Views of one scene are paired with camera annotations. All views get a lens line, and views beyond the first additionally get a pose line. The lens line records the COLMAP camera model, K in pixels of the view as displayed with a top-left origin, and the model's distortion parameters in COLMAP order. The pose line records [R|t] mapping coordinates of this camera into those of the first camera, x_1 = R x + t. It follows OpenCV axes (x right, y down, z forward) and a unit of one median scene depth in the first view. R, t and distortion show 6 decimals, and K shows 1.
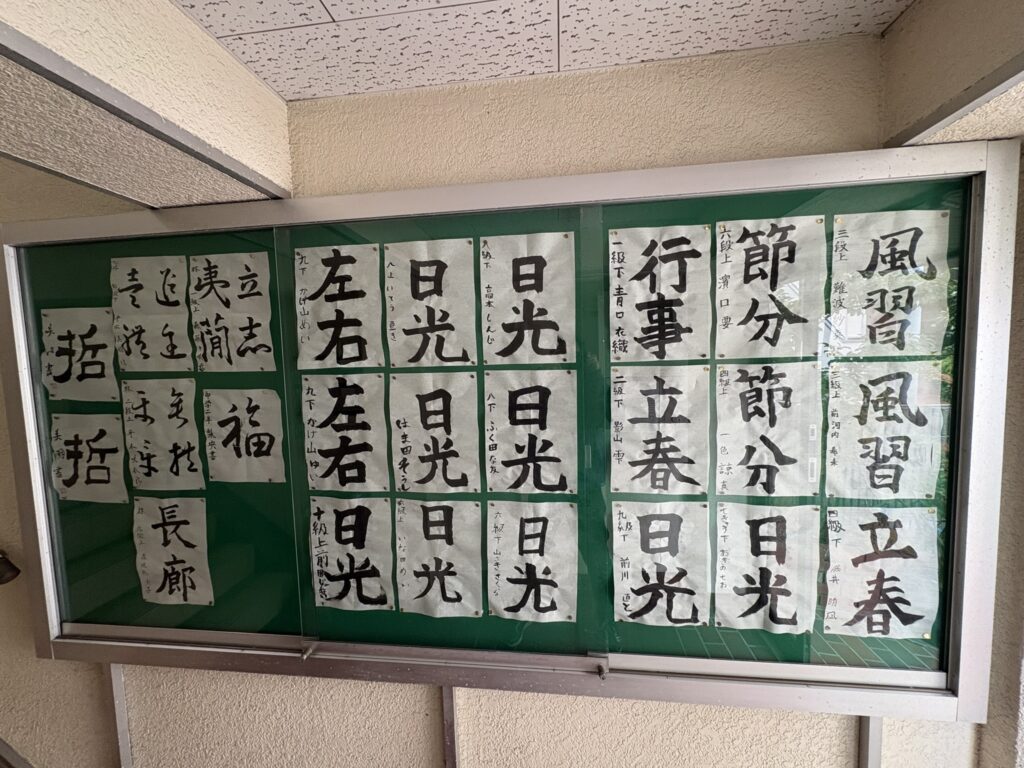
lens RADIAL K [[411.4, 0, 512.7], [0, 411.4, 384.9], [0, 0, 1]] dist [-0.006013, -0.000185]
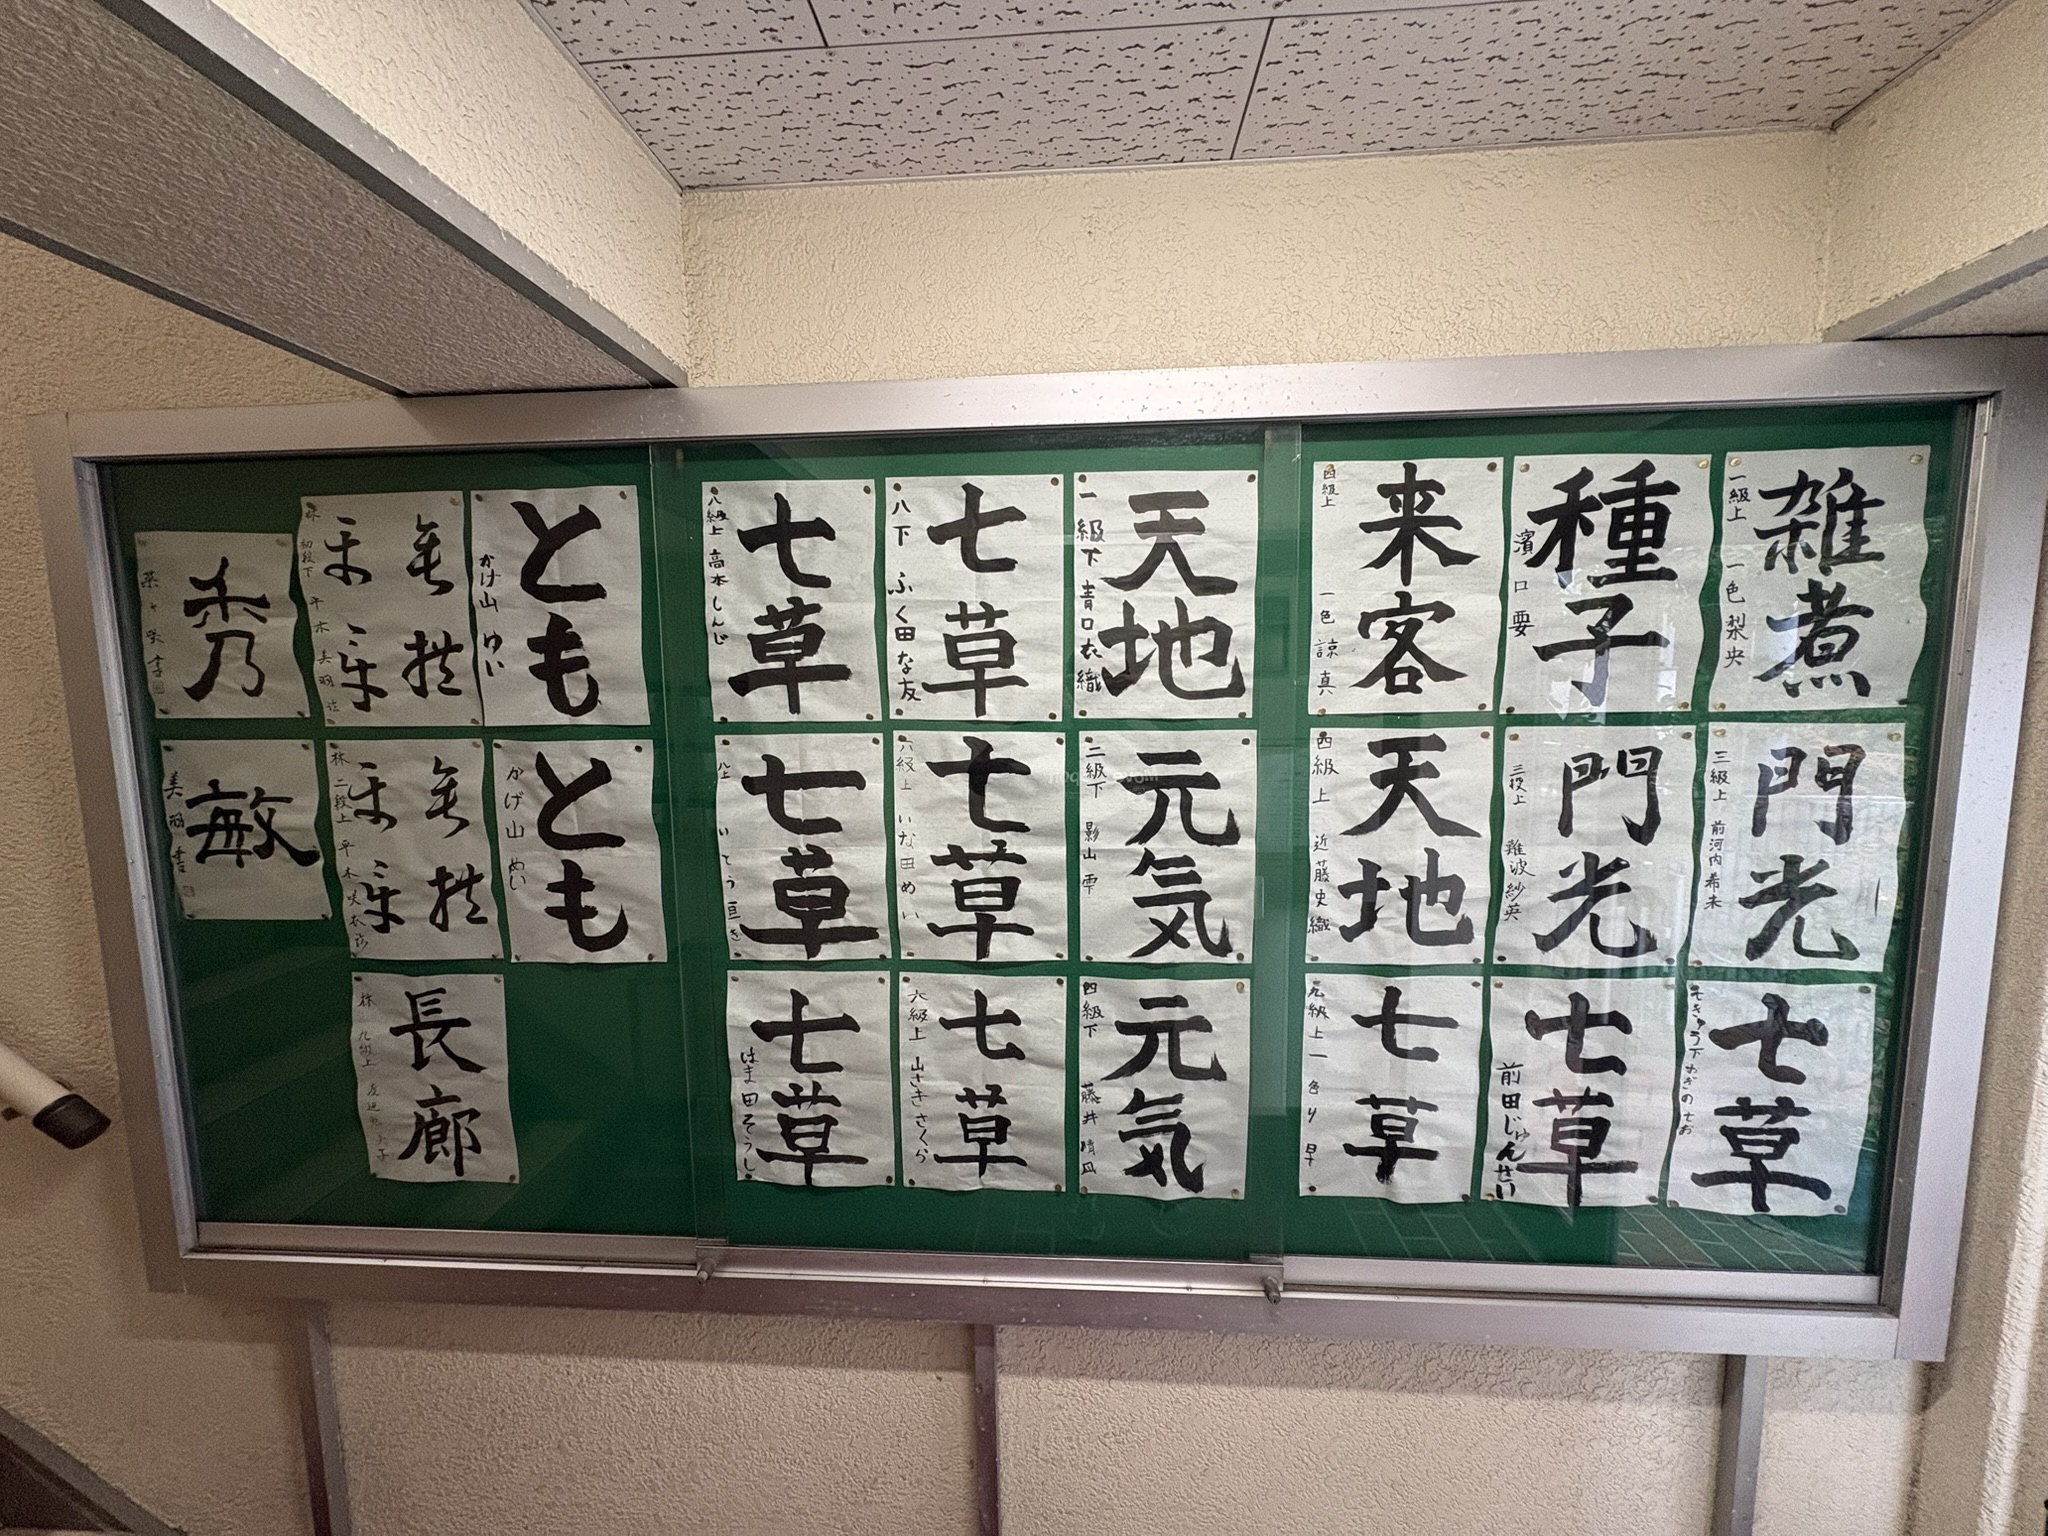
lens RADIAL K [[822.7, 0, 1022.2], [0, 822.7, 767.9], [0, 0, 1]] dist [-0.006013, -0.000185]
pose [[0.998465, 0.010589, 0.054363, -0.167740], [-0.012391, 0.999381, 0.032921, -0.021548], [-0.053981, -0.033544, 0.997978, -0.040228]]
